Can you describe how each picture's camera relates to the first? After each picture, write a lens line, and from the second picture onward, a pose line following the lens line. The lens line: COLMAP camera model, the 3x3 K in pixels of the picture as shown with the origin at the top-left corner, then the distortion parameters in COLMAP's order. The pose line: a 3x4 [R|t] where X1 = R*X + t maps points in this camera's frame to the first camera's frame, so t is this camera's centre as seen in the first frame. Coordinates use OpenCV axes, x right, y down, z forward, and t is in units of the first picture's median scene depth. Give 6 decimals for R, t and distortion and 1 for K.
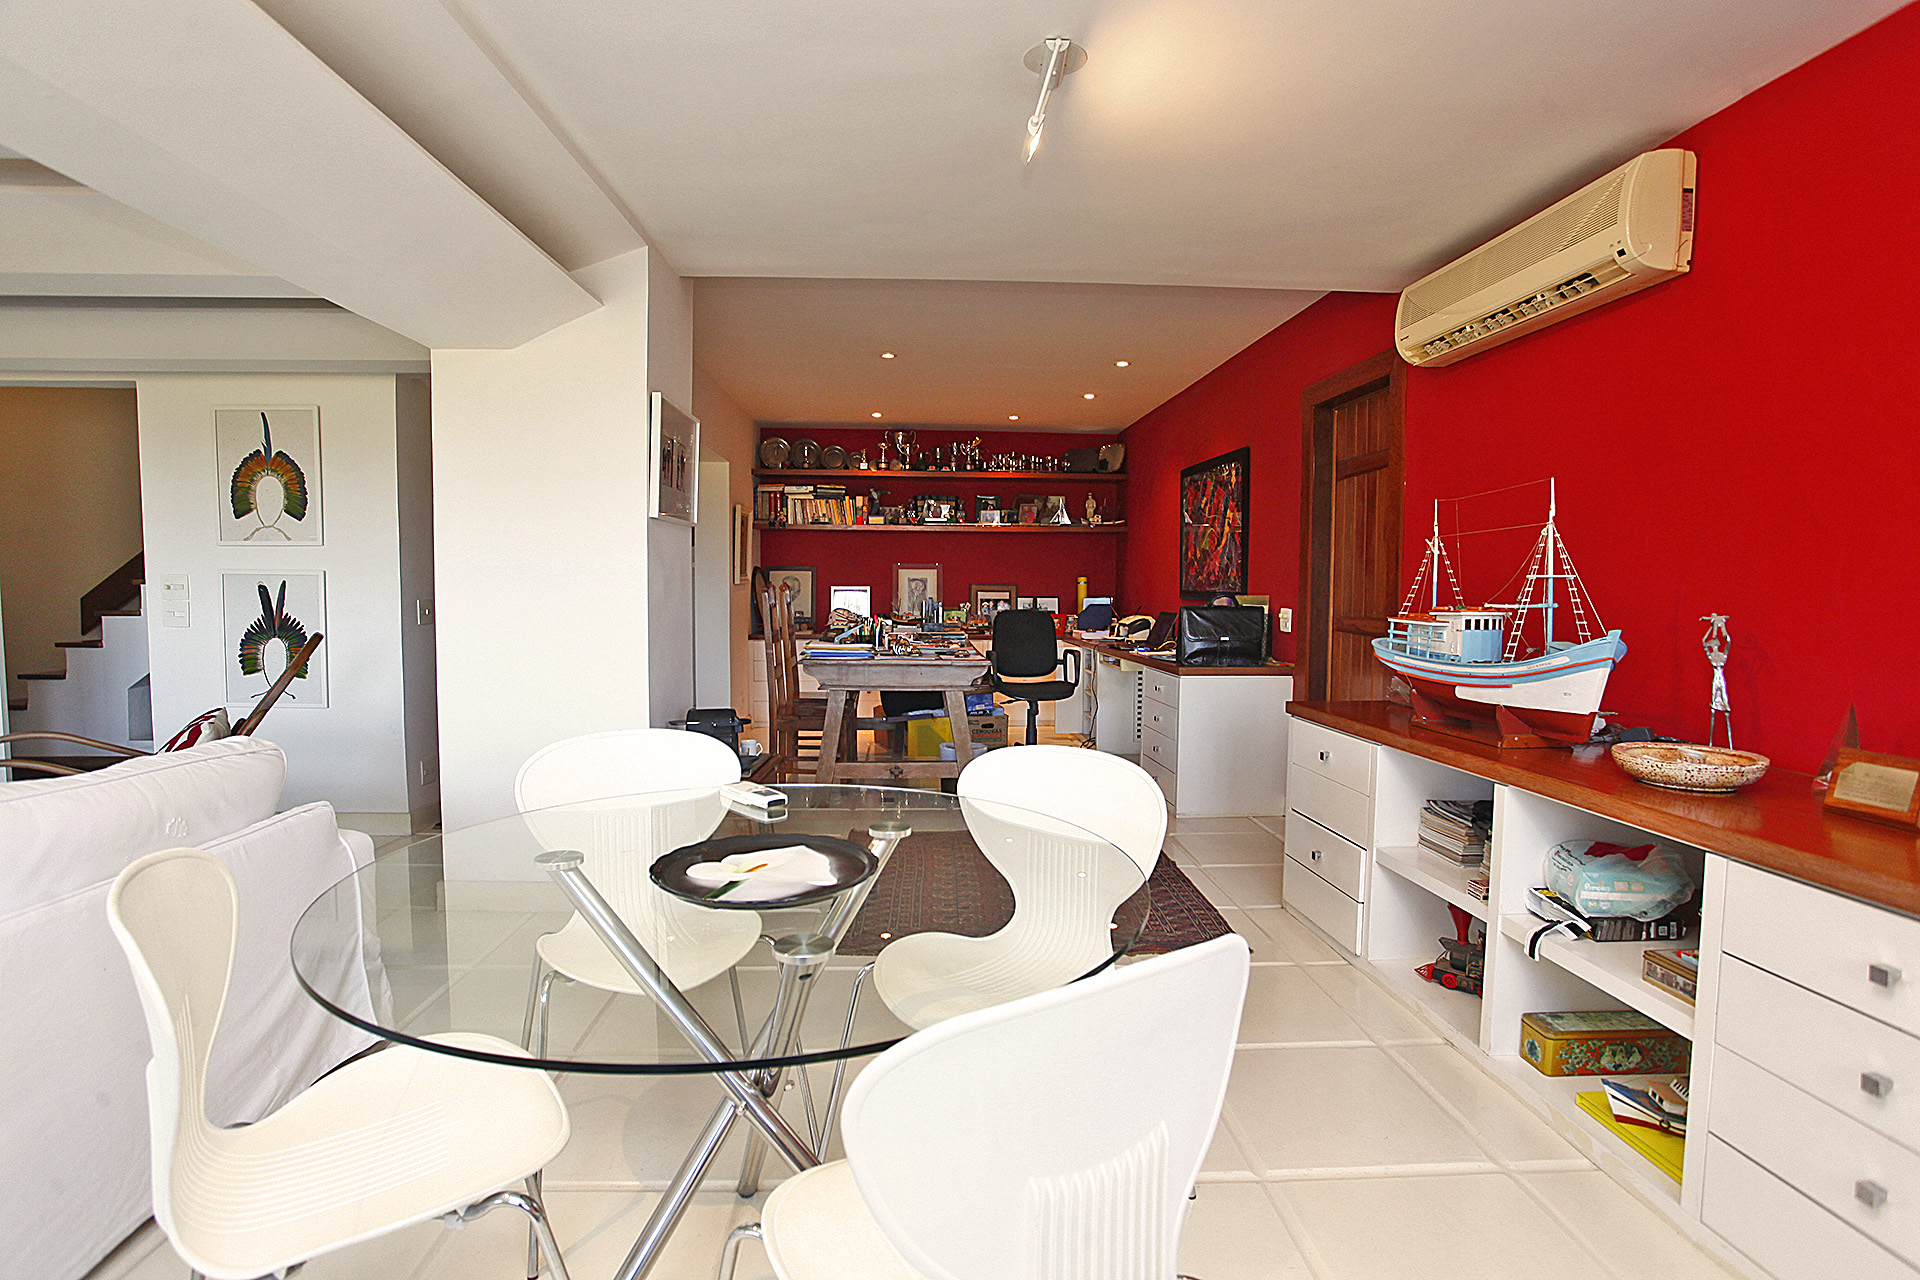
lens RADIAL K [[928.0, 0, 954.1], [0, 928.0, 643.7], [0, 0, 1]] dist [-0.058938, 0.017625]
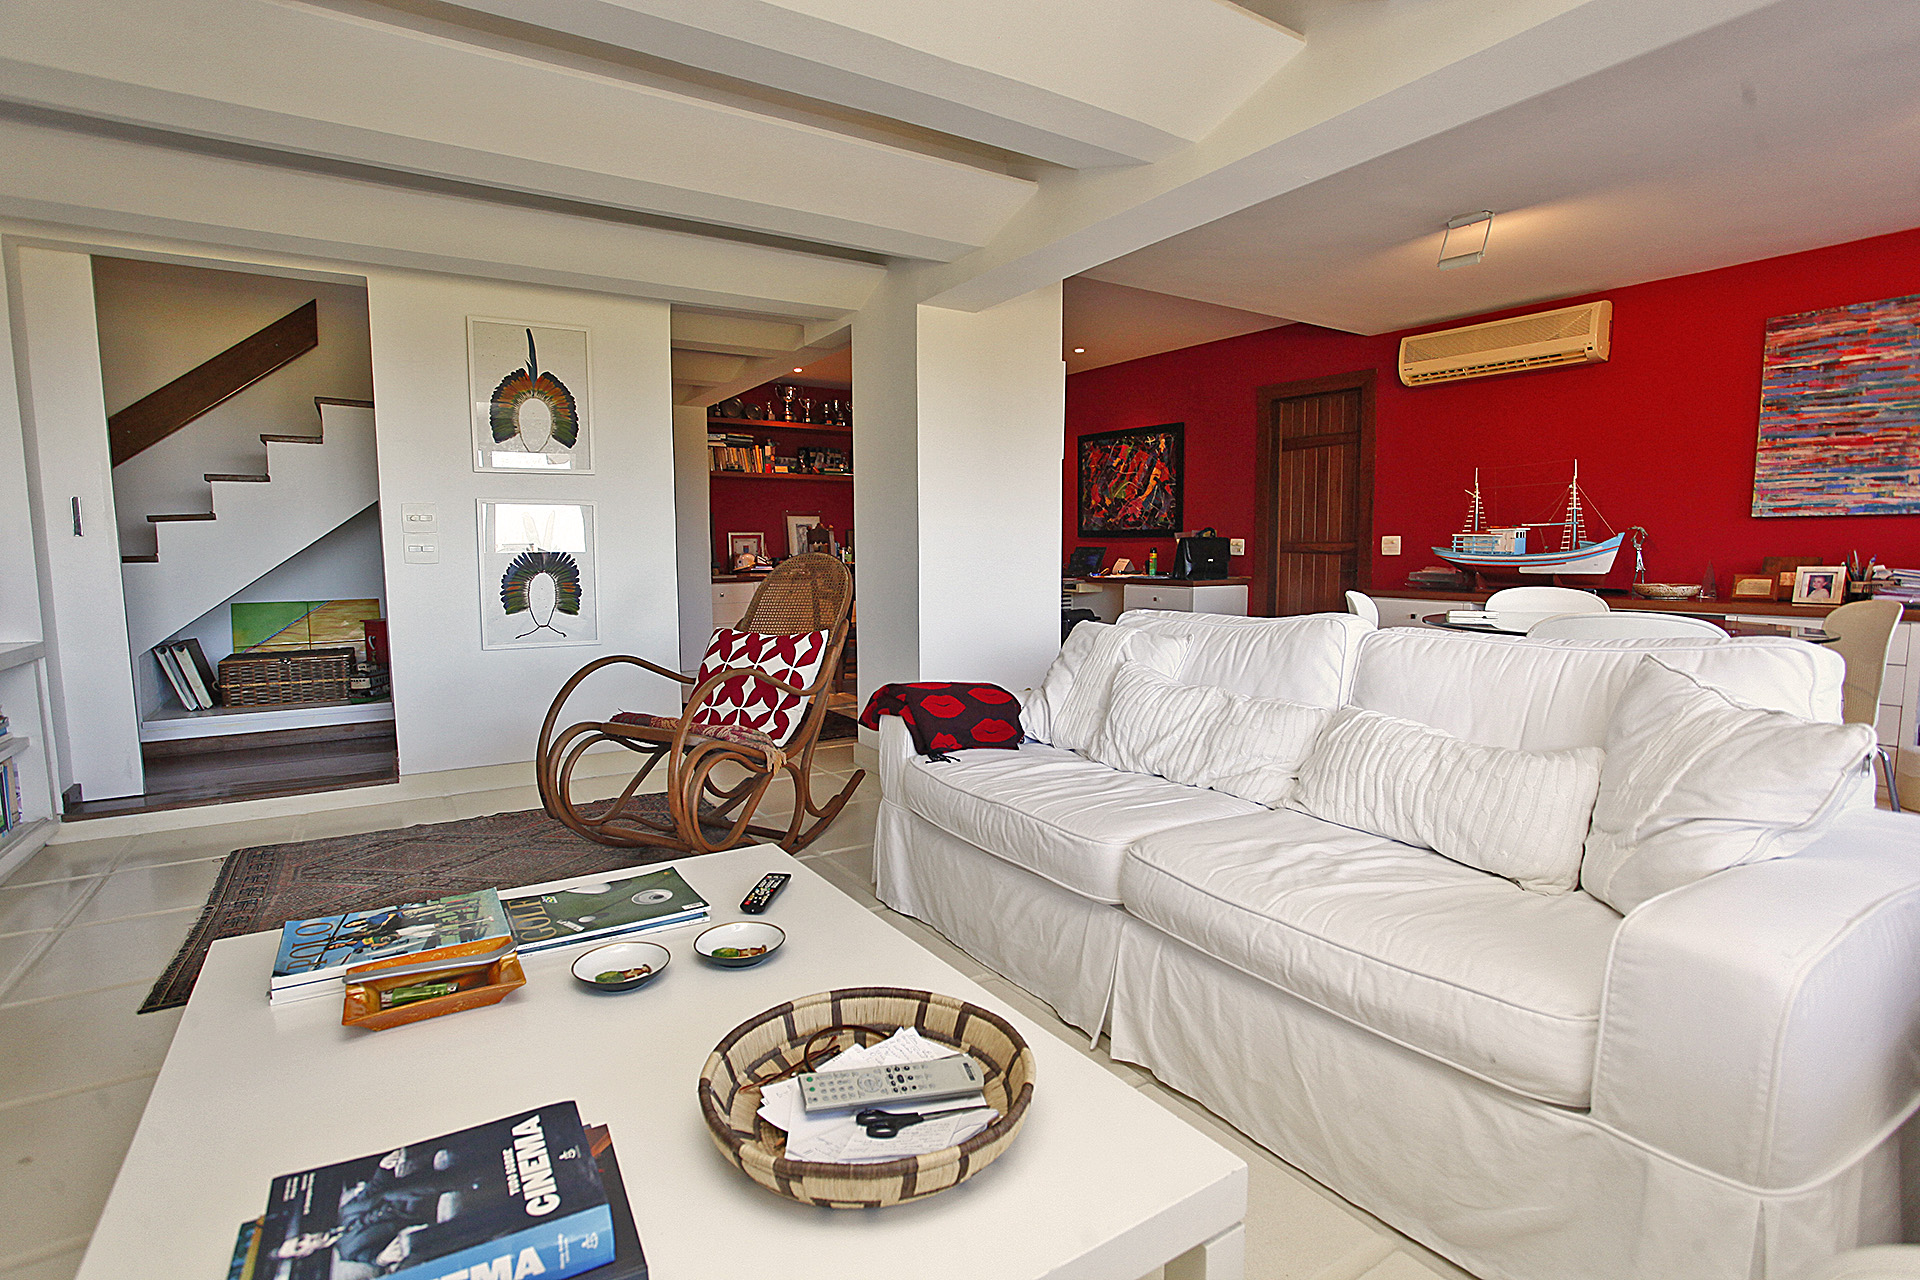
lens RADIAL K [[928.0, 0, 943.6], [0, 928.0, 641.6], [0, 0, 1]] dist [-0.058938, 0.017625]
pose [[0.868118, -0.061182, 0.492572, -0.867646], [0.041122, 0.997828, 0.051466, 0.033326], [-0.494651, -0.024423, 0.868749, -0.034480]]
